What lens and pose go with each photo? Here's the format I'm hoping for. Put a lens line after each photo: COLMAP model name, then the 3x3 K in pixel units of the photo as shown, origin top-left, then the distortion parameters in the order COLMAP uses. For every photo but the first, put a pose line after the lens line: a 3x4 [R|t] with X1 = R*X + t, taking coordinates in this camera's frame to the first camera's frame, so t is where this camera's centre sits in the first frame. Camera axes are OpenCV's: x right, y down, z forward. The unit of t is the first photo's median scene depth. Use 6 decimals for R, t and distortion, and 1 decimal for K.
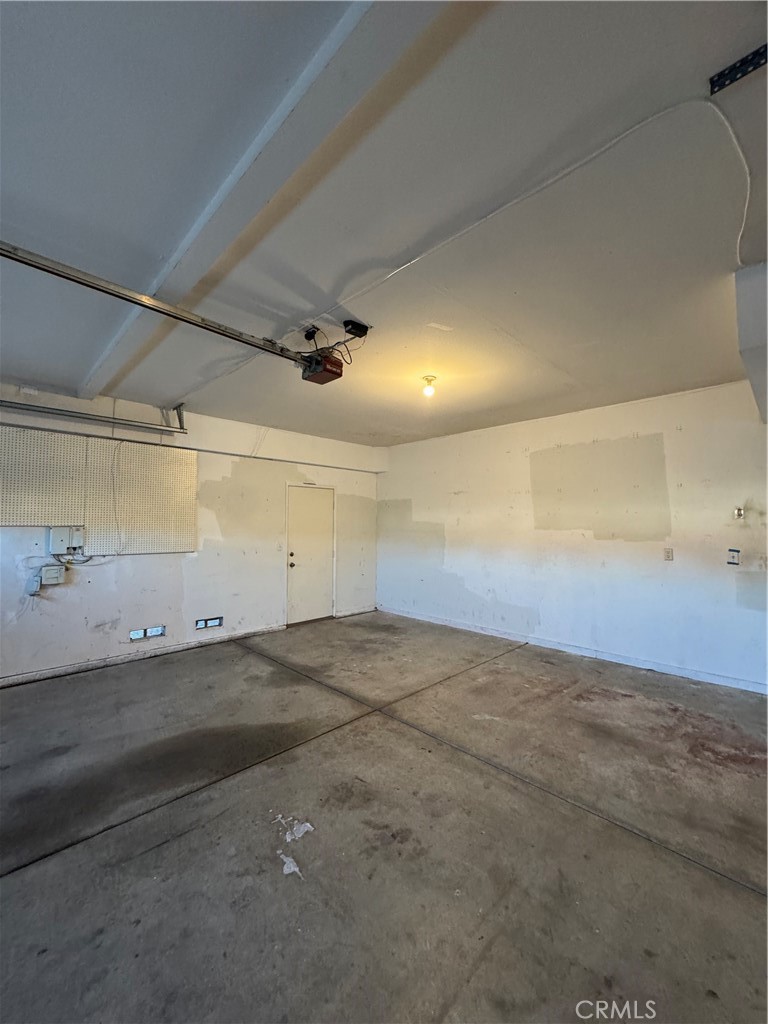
lens RADIAL K [[409.1, 0, 385.0], [0, 409.1, 509.9], [0, 0, 1]] dist [-0.004167, 0.000759]
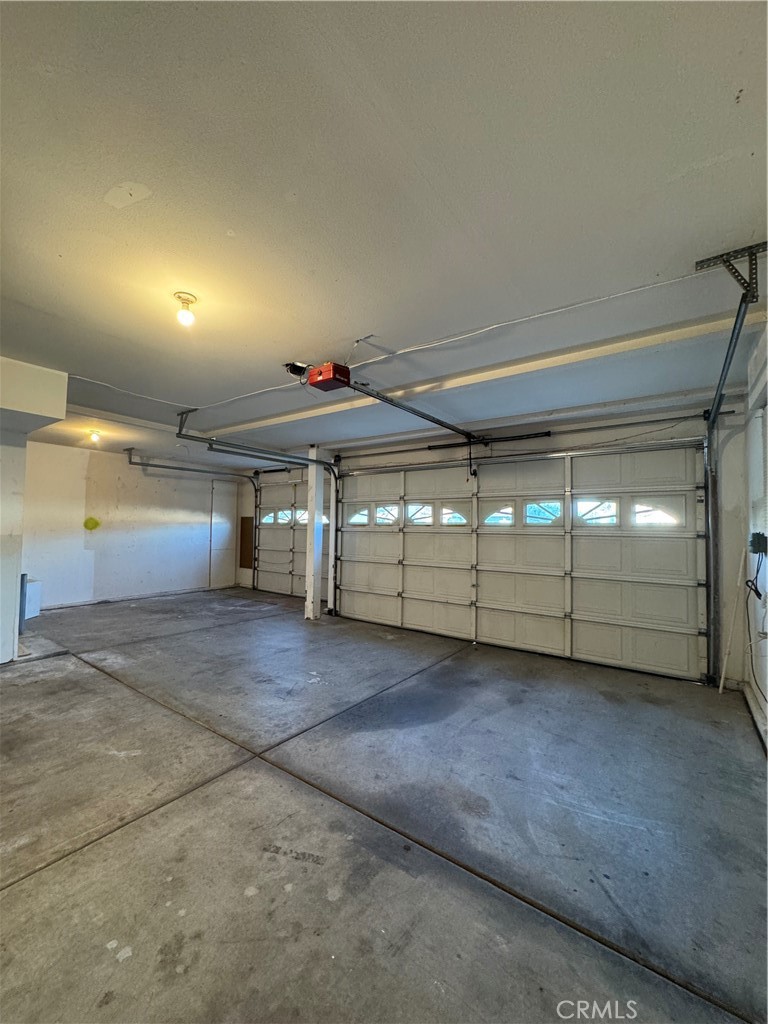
lens RADIAL K [[409.1, 0, 383.6], [0, 409.1, 512.2], [0, 0, 1]] dist [-0.004167, 0.000759]
pose [[-0.985537, -0.027345, -0.167241, -0.123901], [-0.014942, 0.997073, -0.074977, 0.075749], [0.168802, -0.071394, -0.983061, 2.004576]]
